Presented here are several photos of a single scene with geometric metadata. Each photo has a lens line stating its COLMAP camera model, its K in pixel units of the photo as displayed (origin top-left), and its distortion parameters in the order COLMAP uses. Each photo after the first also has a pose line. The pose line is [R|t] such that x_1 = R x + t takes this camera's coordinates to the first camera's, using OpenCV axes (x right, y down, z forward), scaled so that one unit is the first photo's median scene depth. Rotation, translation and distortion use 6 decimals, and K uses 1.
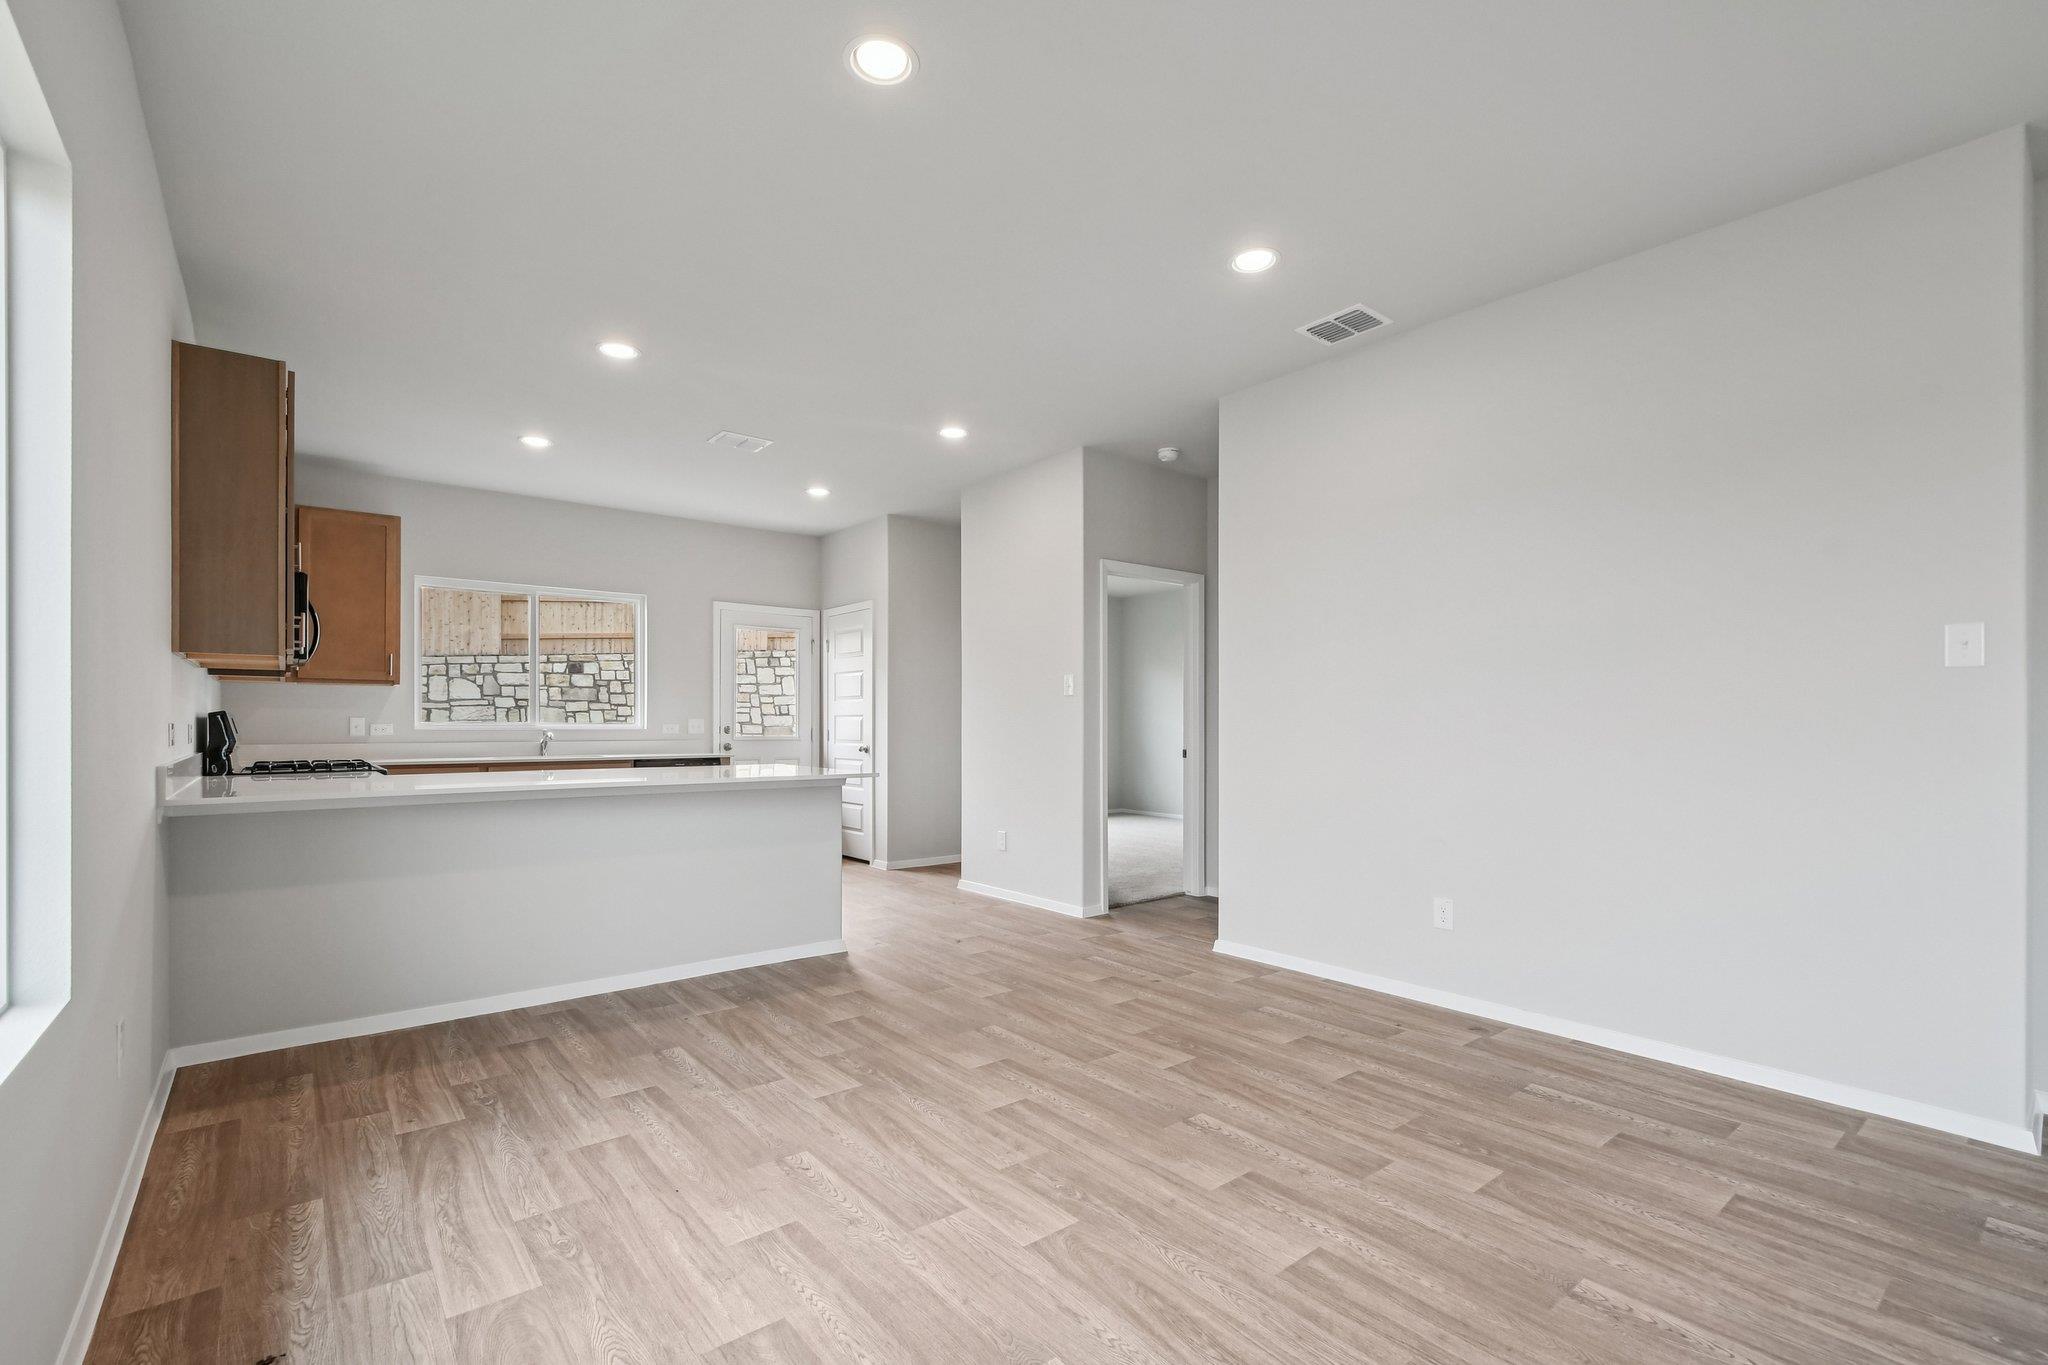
lens RADIAL K [[908.4, 0, 1021.5], [0, 908.4, 727.5], [0, 0, 1]] dist [0.003070, -0.000503]
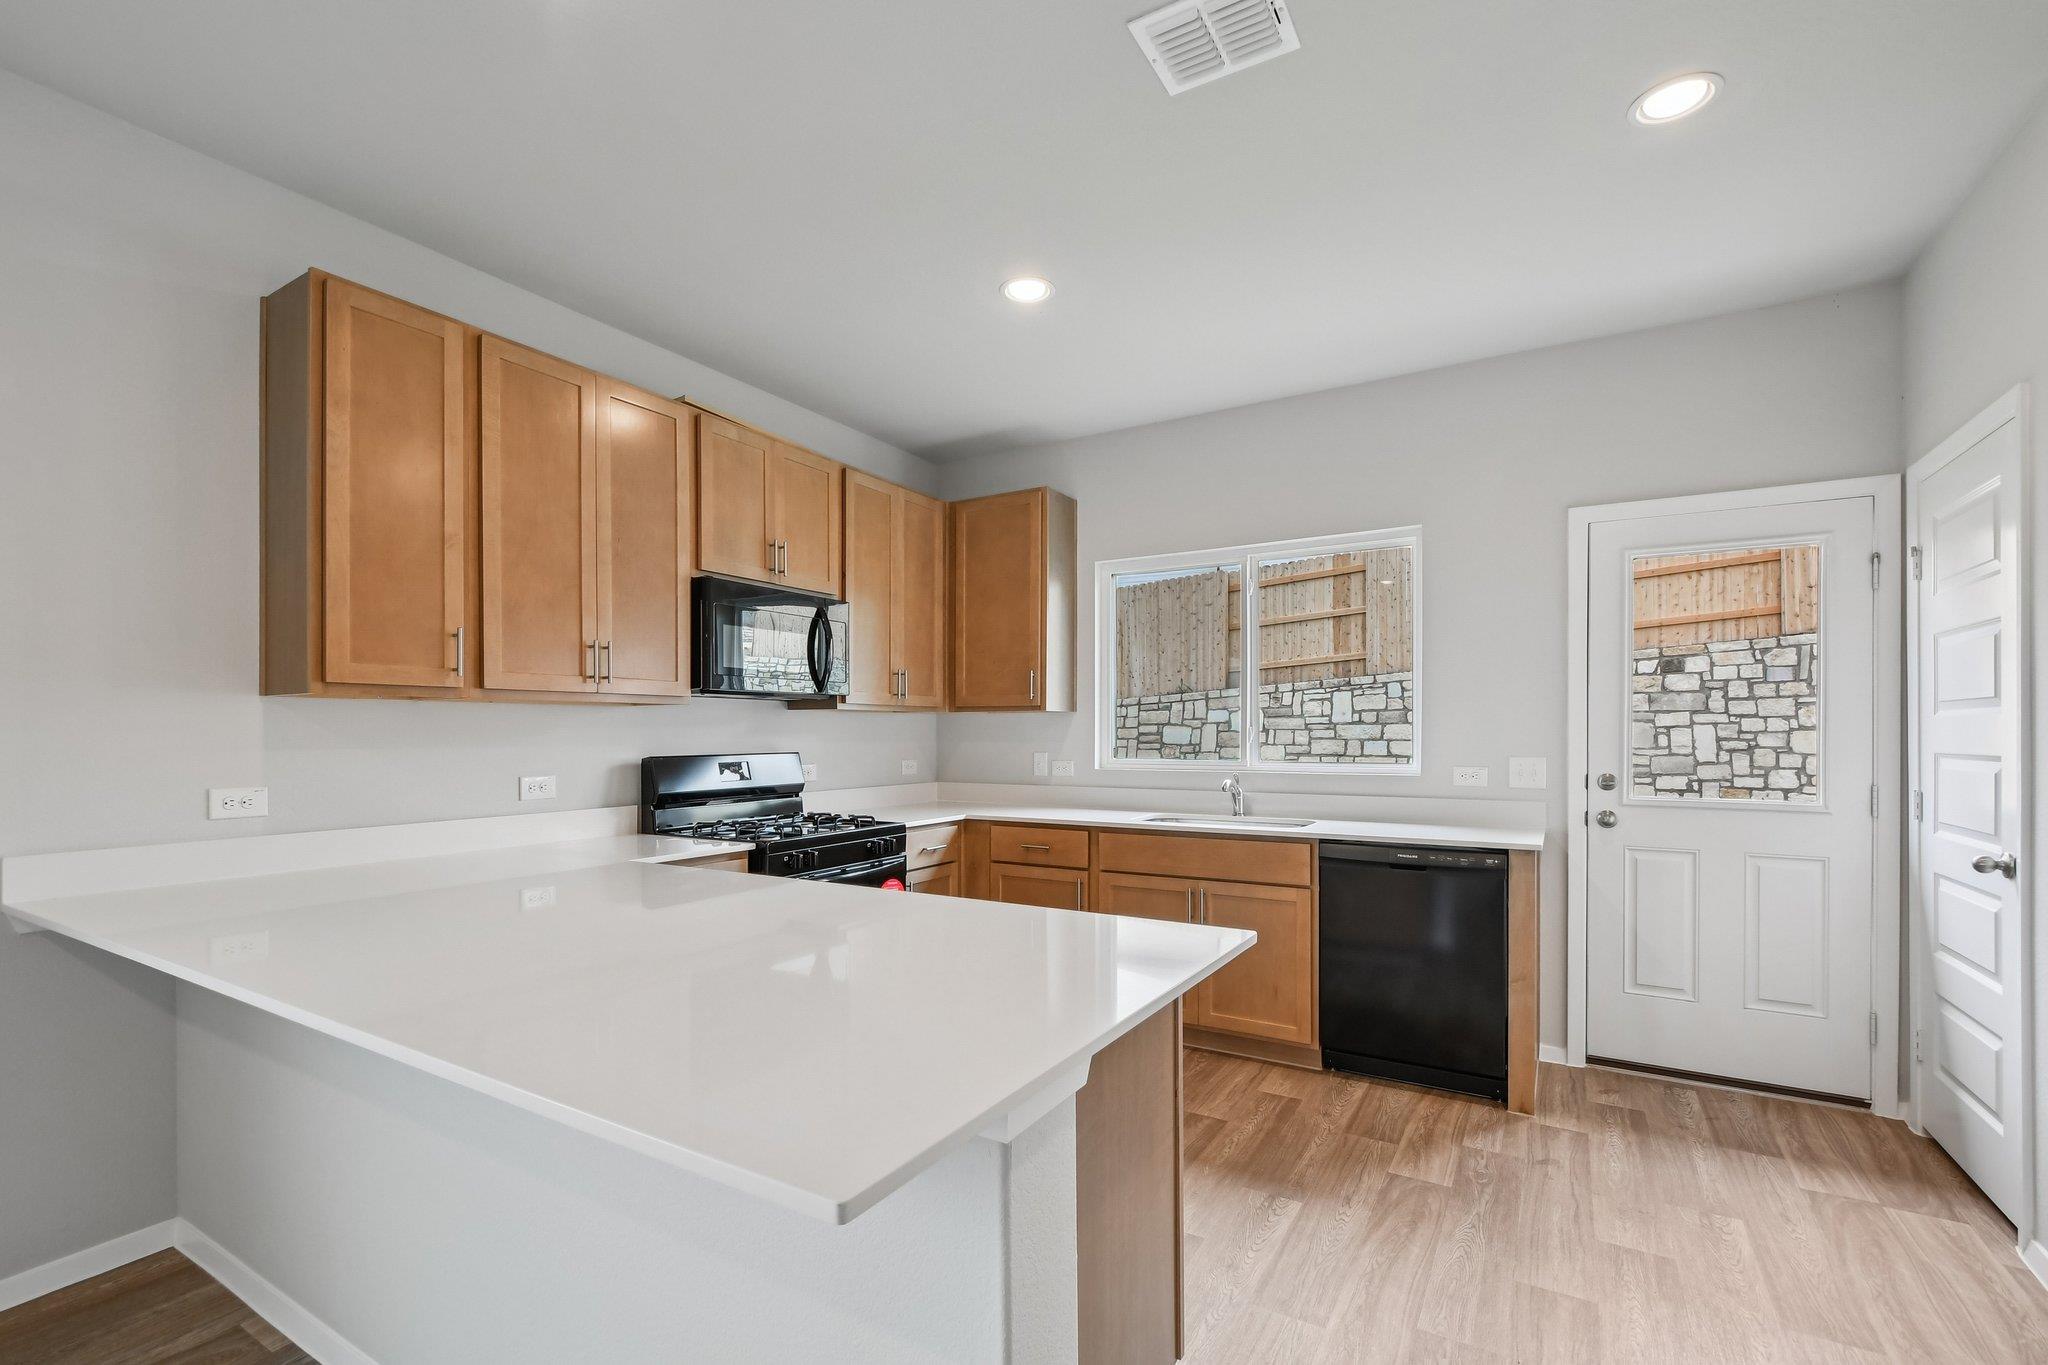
lens RADIAL K [[903.9, 0, 1014.9], [0, 903.9, 732.4], [0, 0, 1]] dist [-0.000865, -0.000752]
pose [[0.336473, -0.002359, -0.941690, 0.003212], [-0.001260, 0.999995, -0.002955, -0.010589], [0.941692, 0.002181, 0.336468, 0.286438]]
